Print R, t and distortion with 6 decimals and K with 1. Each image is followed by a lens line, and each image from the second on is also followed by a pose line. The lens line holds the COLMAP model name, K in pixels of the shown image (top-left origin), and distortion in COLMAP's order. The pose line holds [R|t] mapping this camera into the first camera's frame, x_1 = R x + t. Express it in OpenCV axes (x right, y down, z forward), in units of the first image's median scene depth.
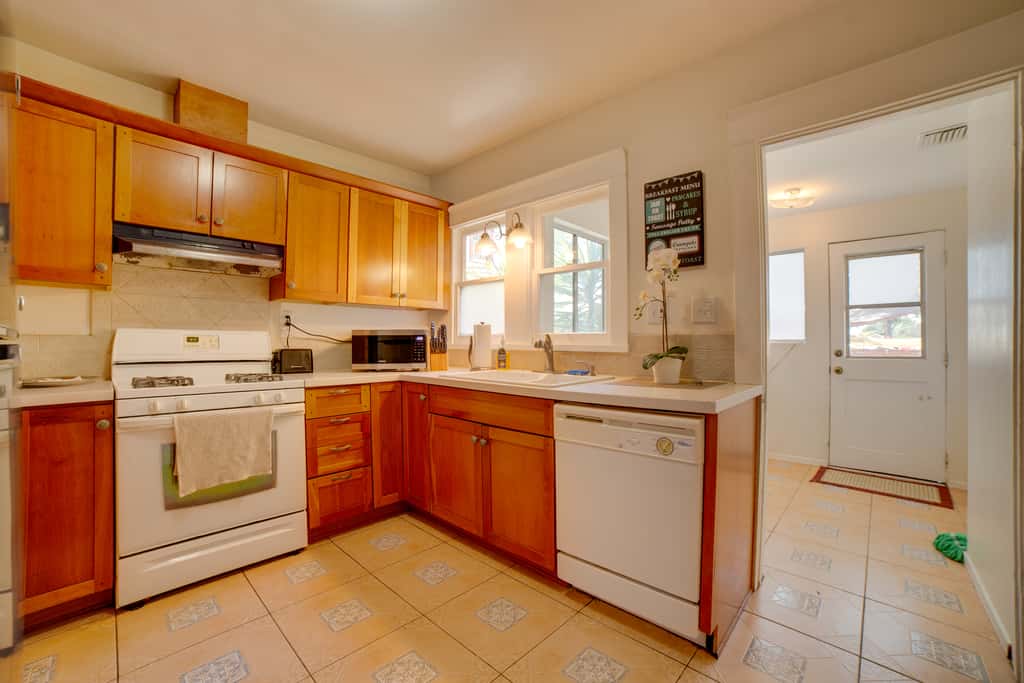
lens RADIAL K [[420.9, 0, 512.0], [0, 420.9, 341.5], [0, 0, 1]] dist [-0.108958, 0.036586]
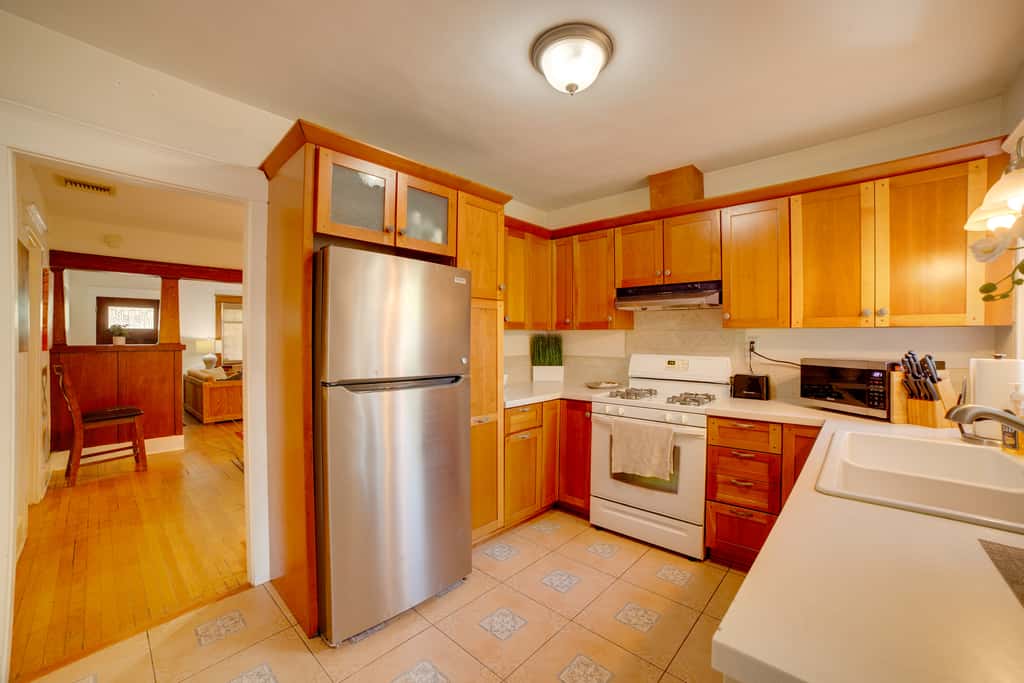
lens RADIAL K [[401.6, 0, 513.8], [0, 401.6, 337.9], [0, 0, 1]] dist [-0.091465, 0.030643]
pose [[0.018095, -0.002687, -0.999833, 0.474031], [0.005963, 0.999979, -0.002580, -0.082604], [0.999818, -0.005915, 0.018111, 0.430177]]
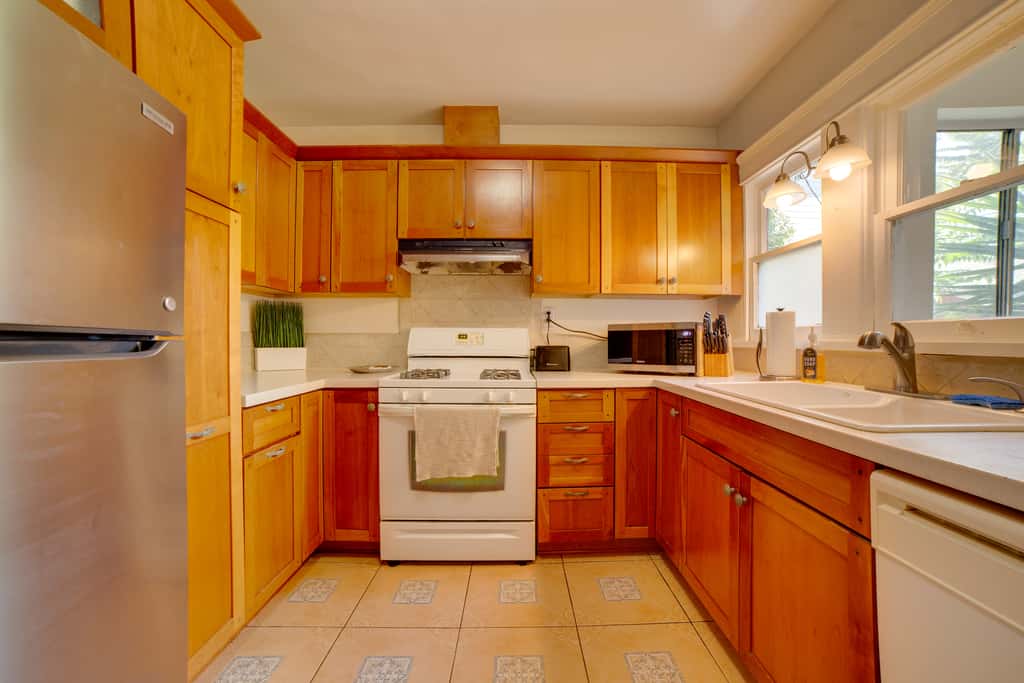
lens RADIAL K [[400.9, 0, 516.9], [0, 400.9, 343.0], [0, 0, 1]] dist [-0.090732, 0.041300]
pose [[0.698595, 0.004453, -0.715503, 0.092460], [0.002399, 0.999960, 0.008566, 0.003489], [0.715513, -0.007700, 0.698557, 0.313760]]
